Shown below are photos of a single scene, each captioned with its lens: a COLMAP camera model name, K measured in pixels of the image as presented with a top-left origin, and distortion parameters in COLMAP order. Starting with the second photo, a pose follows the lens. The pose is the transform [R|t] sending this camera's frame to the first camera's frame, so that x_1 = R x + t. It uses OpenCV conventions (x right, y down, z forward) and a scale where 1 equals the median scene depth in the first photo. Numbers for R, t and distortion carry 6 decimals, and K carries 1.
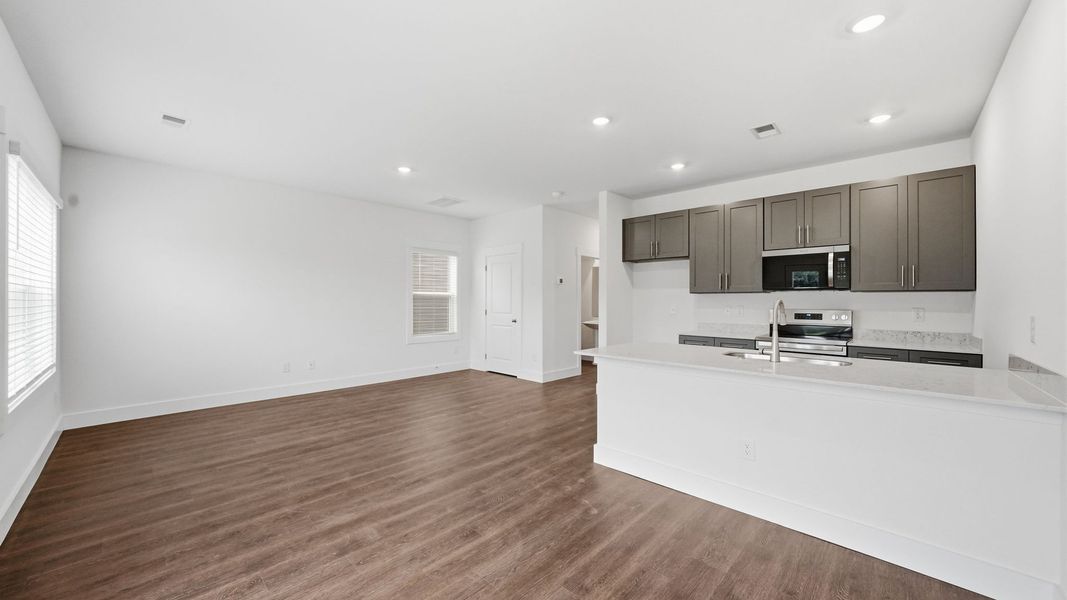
lens RADIAL K [[390.9, 0, 547.7], [0, 390.9, 304.3], [0, 0, 1]] dist [-0.014207, 0.000318]
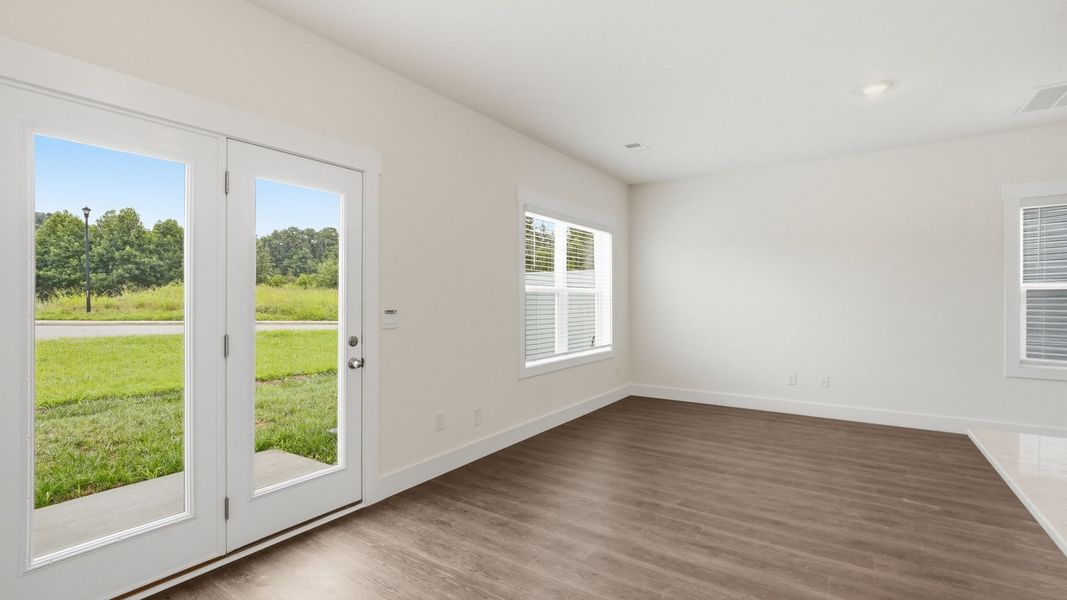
lens RADIAL K [[482.8, 0, 535.2], [0, 482.8, 298.2], [0, 0, 1]] dist [0.001036, 0.001156]
pose [[0.138439, -0.009520, -0.990325, 0.387994], [-0.005385, 0.999932, -0.010365, 0.003231], [0.990356, 0.006768, 0.138379, 0.422017]]
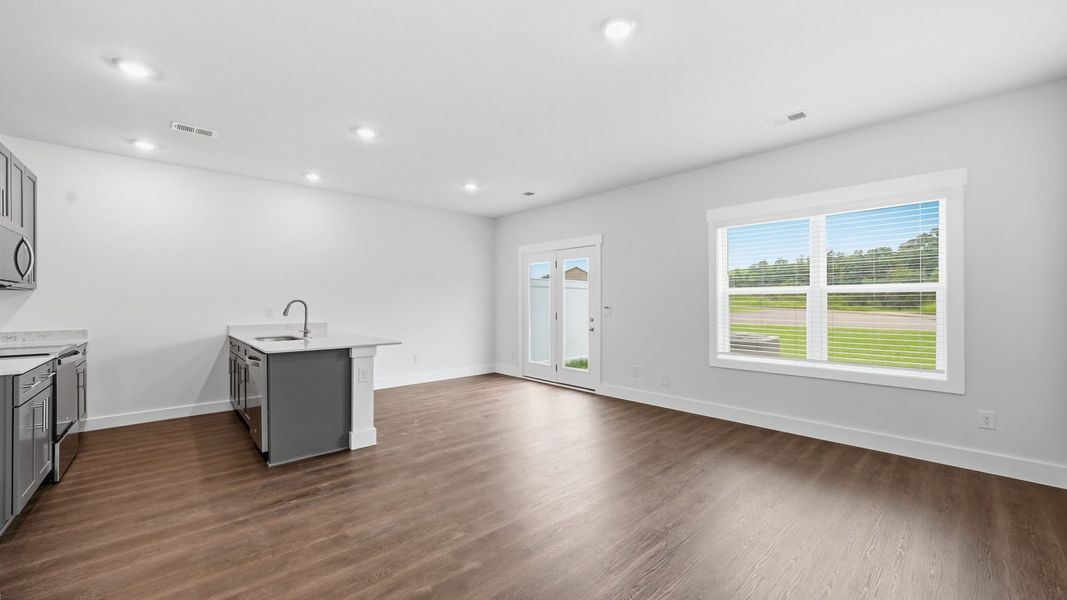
lens RADIAL K [[399.2, 0, 531.0], [0, 399.2, 303.7], [0, 0, 1]] dist [-0.012729, 0.000114]
pose [[-0.995044, -0.002489, 0.099408, -0.372496], [-0.001722, 0.999968, 0.007794, -0.005832], [-0.099424, 0.007584, -0.995016, 1.787723]]
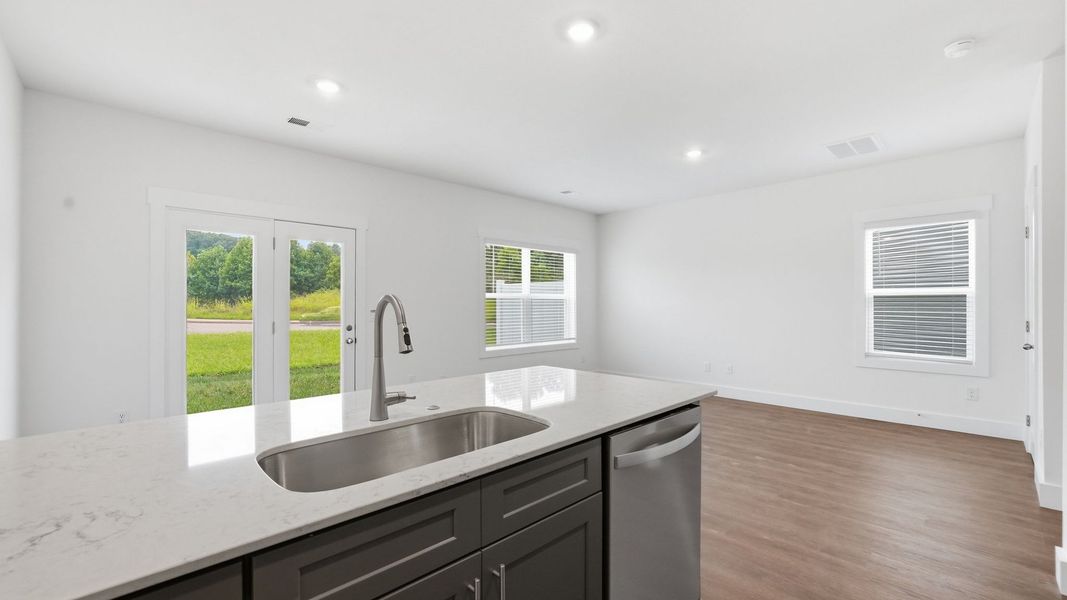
lens RADIAL K [[448.9, 0, 534.1], [0, 448.9, 297.9], [0, 0, 1]] dist [0.000442, -0.000003]
pose [[-0.070816, -0.020556, -0.997278, 0.796773], [-0.006568, 0.999776, -0.020141, 0.004124], [0.997468, 0.005124, -0.070935, 0.853688]]
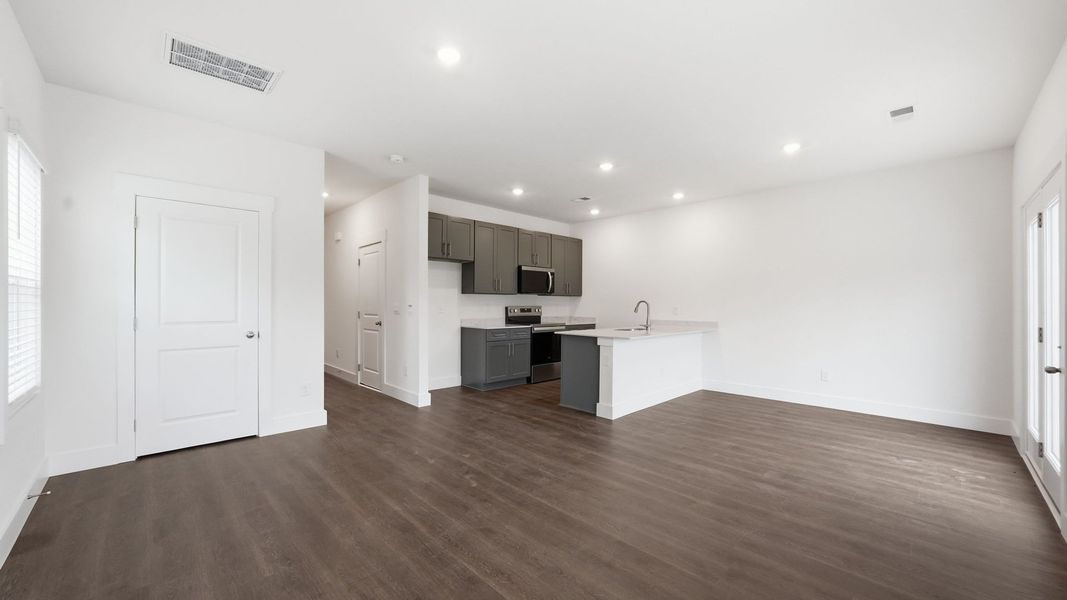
lens RADIAL K [[399.2, 0, 544.0], [0, 399.2, 304.1], [0, 0, 1]] dist [-0.012729, 0.000114]
pose [[0.040637, -0.005941, 0.999156, -1.086142], [0.003088, 0.999978, 0.005820, -0.003400], [-0.999169, 0.002849, 0.040654, 1.010597]]
